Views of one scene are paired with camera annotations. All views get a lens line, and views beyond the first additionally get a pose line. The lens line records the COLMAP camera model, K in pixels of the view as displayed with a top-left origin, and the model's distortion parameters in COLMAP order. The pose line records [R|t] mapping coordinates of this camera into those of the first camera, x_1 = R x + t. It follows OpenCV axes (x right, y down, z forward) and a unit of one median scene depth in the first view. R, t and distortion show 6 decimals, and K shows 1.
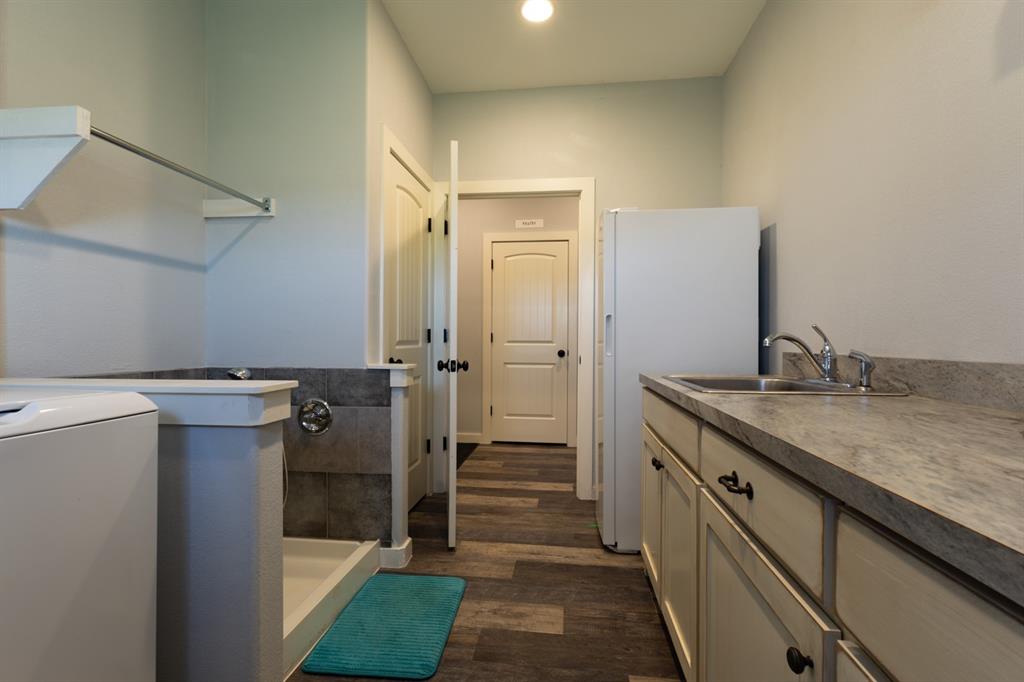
lens RADIAL K [[469.3, 0, 513.5], [0, 469.3, 341.7], [0, 0, 1]] dist [0.001822, 0.001720]
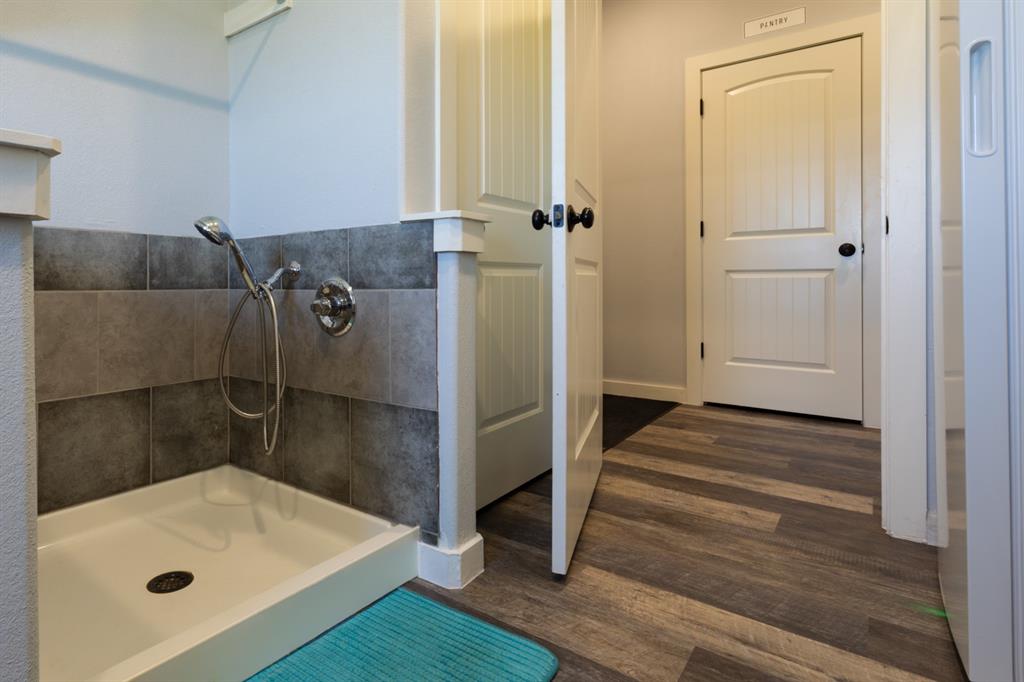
lens RADIAL K [[463.0, 0, 510.4], [0, 463.0, 323.6], [0, 0, 1]] dist [0.004553, -0.001676]
pose [[0.844129, -0.009639, -0.536053, 0.093252], [0.006319, 0.999948, -0.008031, 0.169246], [0.536102, 0.003392, 0.844146, 0.541291]]
